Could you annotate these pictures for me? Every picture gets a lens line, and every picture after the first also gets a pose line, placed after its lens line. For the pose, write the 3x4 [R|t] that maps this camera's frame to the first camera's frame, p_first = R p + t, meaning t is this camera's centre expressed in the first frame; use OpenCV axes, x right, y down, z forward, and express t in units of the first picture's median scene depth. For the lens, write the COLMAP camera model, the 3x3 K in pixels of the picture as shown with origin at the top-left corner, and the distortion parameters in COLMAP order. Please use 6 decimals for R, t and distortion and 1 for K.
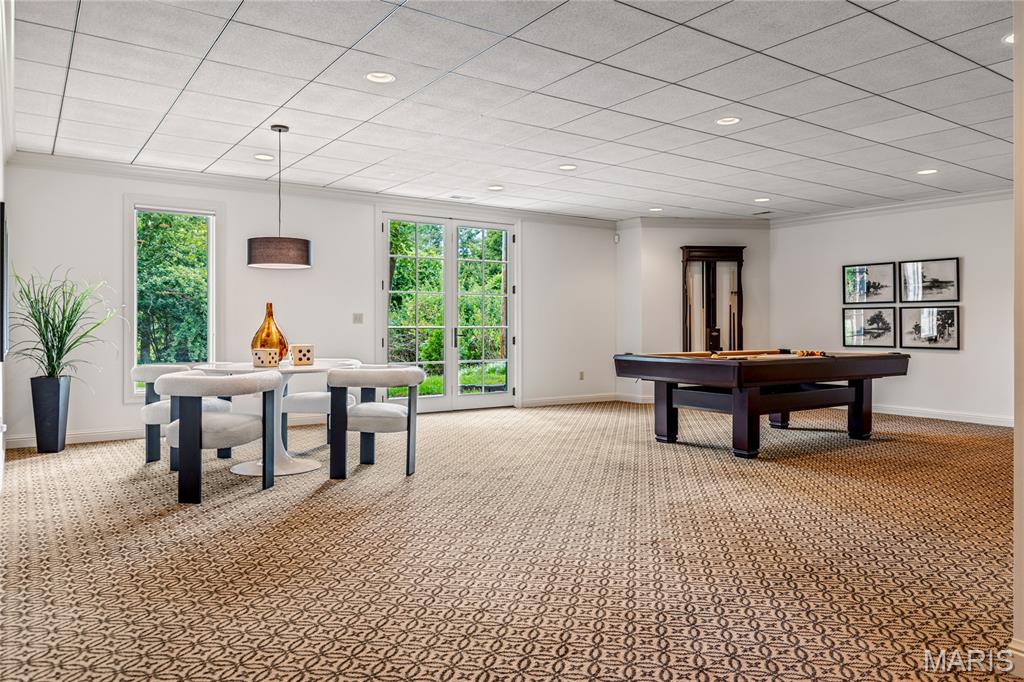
lens RADIAL K [[709.7, 0, 512.0], [0, 709.7, 341.0], [0, 0, 1]] dist [-0.001069, -0.000637]
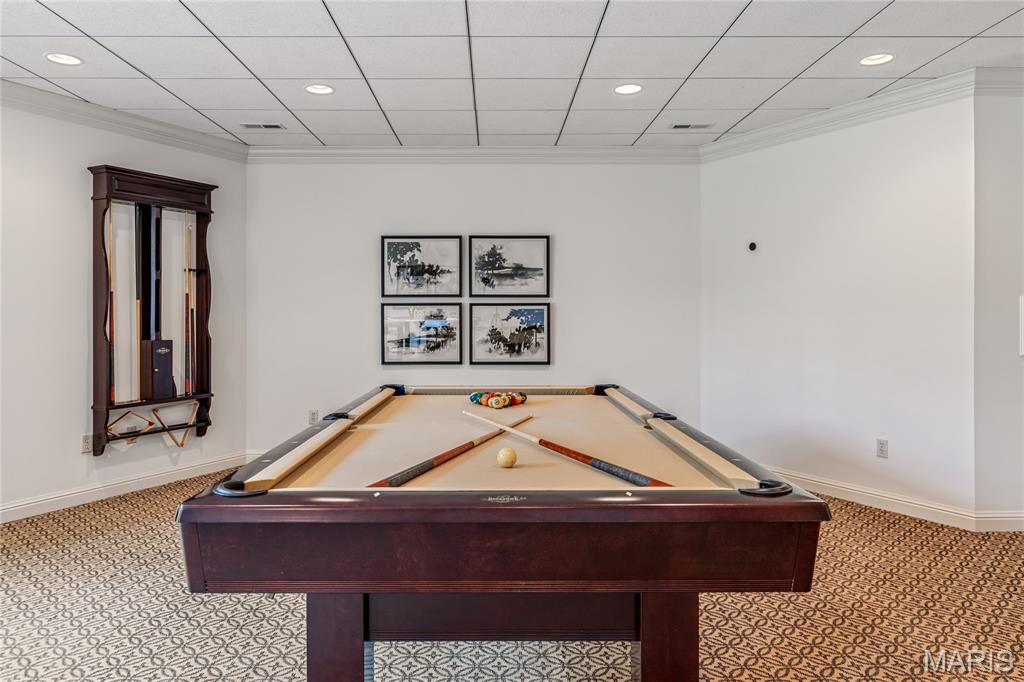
lens RADIAL K [[714.0, 0, 506.5], [0, 714.0, 315.1], [0, 0, 1]] dist [-0.002529, -0.000763]
pose [[0.564520, -0.000796, 0.825419, 0.008432], [0.019874, 0.999723, -0.012629, -0.027204], [-0.825180, 0.023534, 0.564379, 0.584085]]
